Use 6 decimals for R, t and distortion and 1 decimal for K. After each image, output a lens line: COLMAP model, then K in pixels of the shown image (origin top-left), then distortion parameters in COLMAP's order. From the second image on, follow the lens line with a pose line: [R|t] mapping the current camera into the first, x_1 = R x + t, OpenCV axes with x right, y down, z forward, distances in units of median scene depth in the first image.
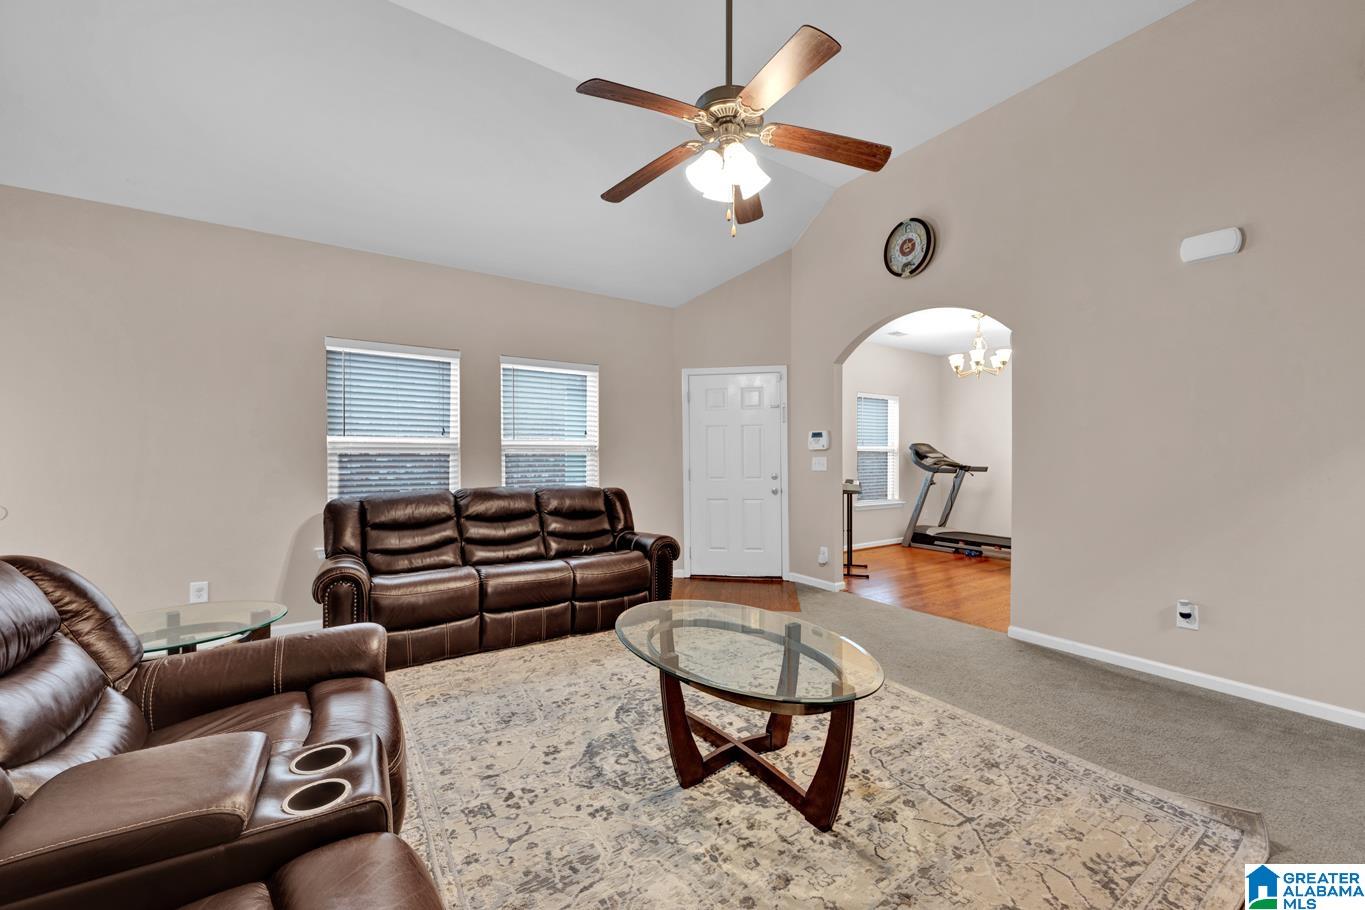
lens RADIAL K [[537.0, 0, 684.4], [0, 537.0, 458.0], [0, 0, 1]] dist [0.000177, 0.000168]
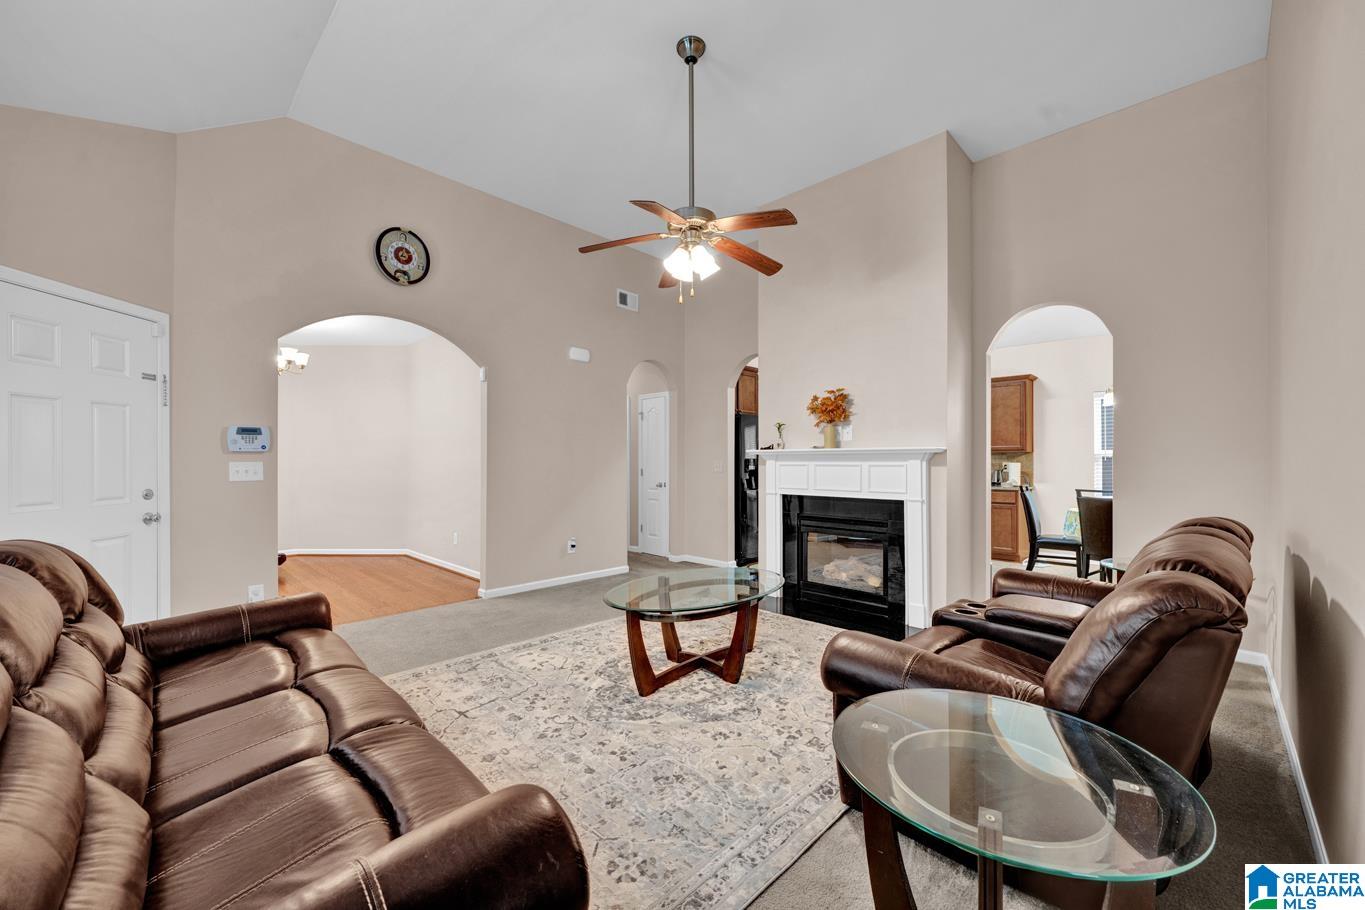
lens RADIAL K [[537.0, 0, 684.4], [0, 537.0, 458.0], [0, 0, 1]] dist [0.000177, 0.000168]
pose [[-0.204915, 0.009798, 0.978731, -0.619561], [-0.000337, 0.999949, -0.010082, 0.000361], [-0.978780, -0.002396, -0.204901, 0.622316]]
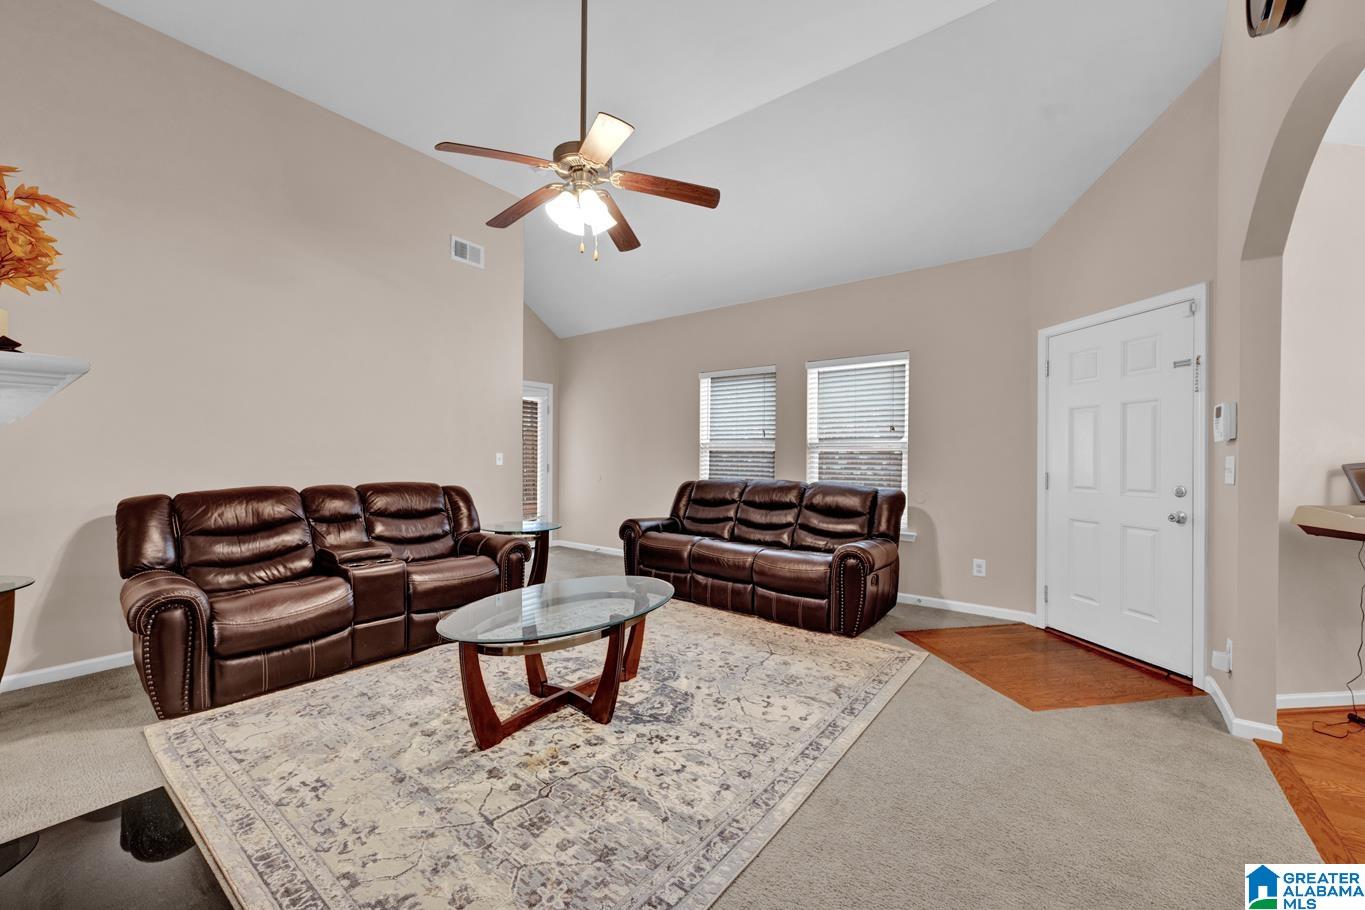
lens RADIAL K [[533.6, 0, 679.5], [0, 533.6, 460.7], [0, 0, 1]] dist [0.000300, -0.000014]
pose [[0.320961, 0.013446, -0.946997, 0.600883], [-0.007313, 0.999905, 0.011718, 0.000315], [0.947064, 0.003164, 0.321029, 0.391838]]
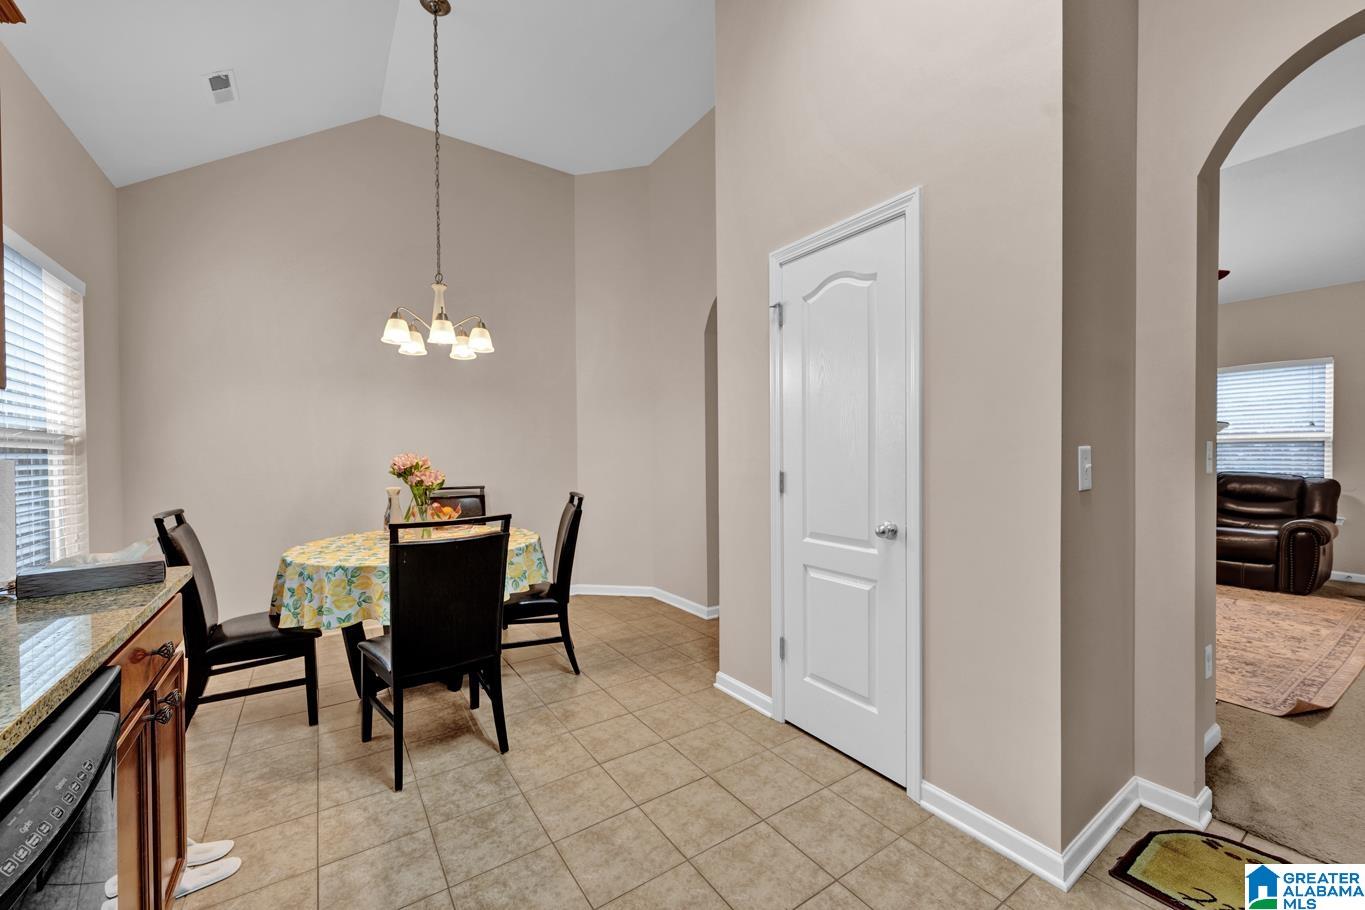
lens RADIAL K [[537.0, 0, 684.4], [0, 537.0, 458.0], [0, 0, 1]] dist [0.000177, 0.000168]
pose [[0.002917, 0.010164, -0.999944, 0.902945], [0.003771, 0.999941, 0.010175, 0.003264], [0.999989, -0.003800, 0.002878, -0.221839]]
